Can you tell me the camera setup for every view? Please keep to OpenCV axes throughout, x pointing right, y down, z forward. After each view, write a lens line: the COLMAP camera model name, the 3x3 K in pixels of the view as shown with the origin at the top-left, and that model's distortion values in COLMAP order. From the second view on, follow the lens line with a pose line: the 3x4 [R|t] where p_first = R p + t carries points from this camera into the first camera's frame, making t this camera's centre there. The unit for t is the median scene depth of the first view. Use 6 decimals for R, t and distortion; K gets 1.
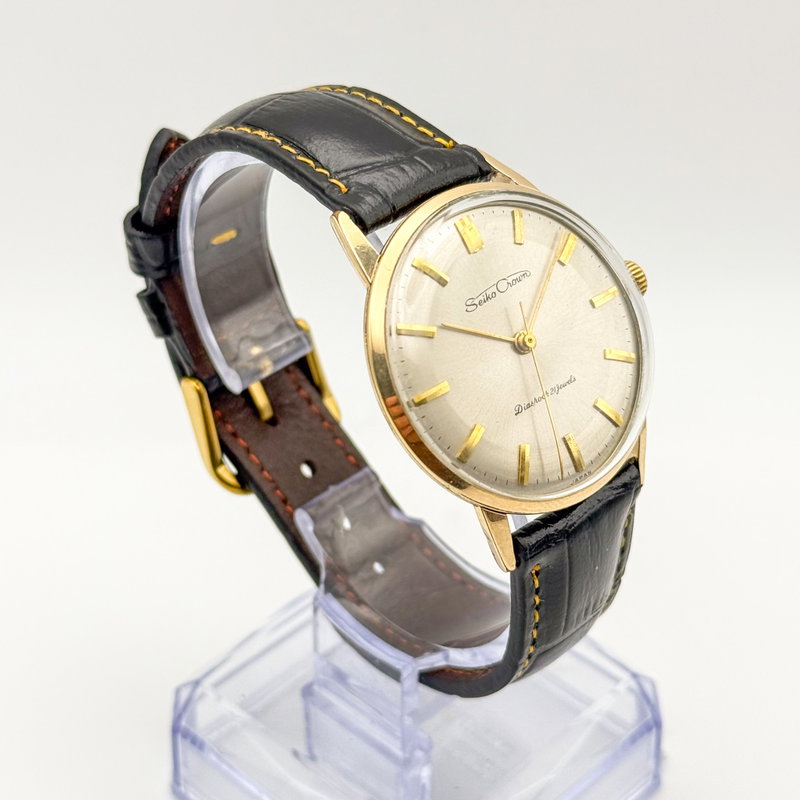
lens RADIAL K [[2135.2, 0, 400.0], [0, 2135.2, 400.0], [0, 0, 1]] dist [-0.021397, -0.443414]
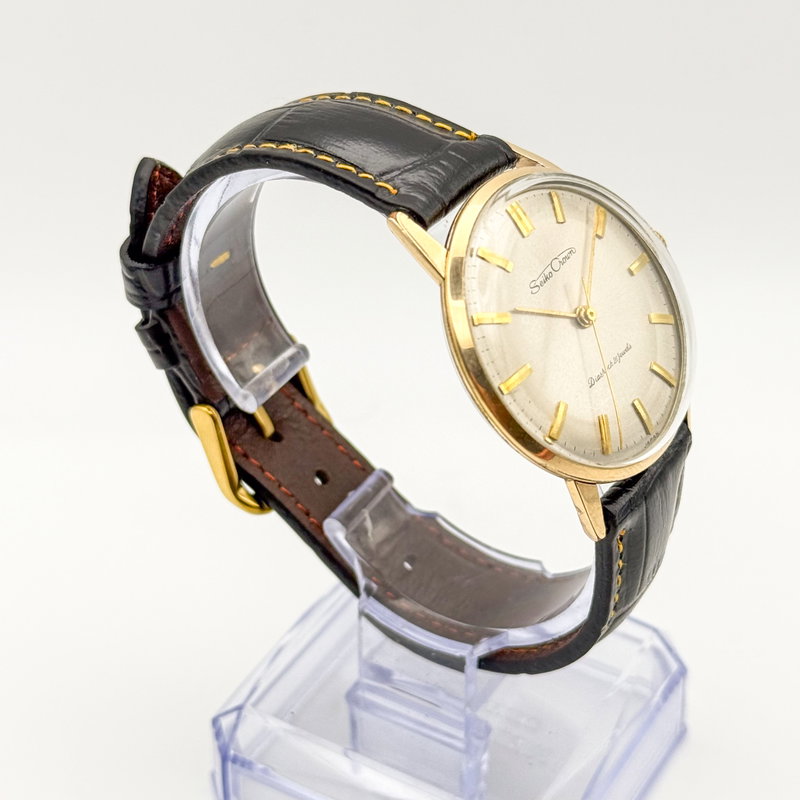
lens RADIAL K [[2135.2, 0, 400.0], [0, 2135.2, 400.0], [0, 0, 1]] dist [-0.021397, -0.443414]
pose [[0.972871, -0.139598, 0.184486, -0.210867], [0.141007, 0.989993, 0.005527, -0.005258], [-0.183412, 0.020637, 0.982820, 0.006558]]
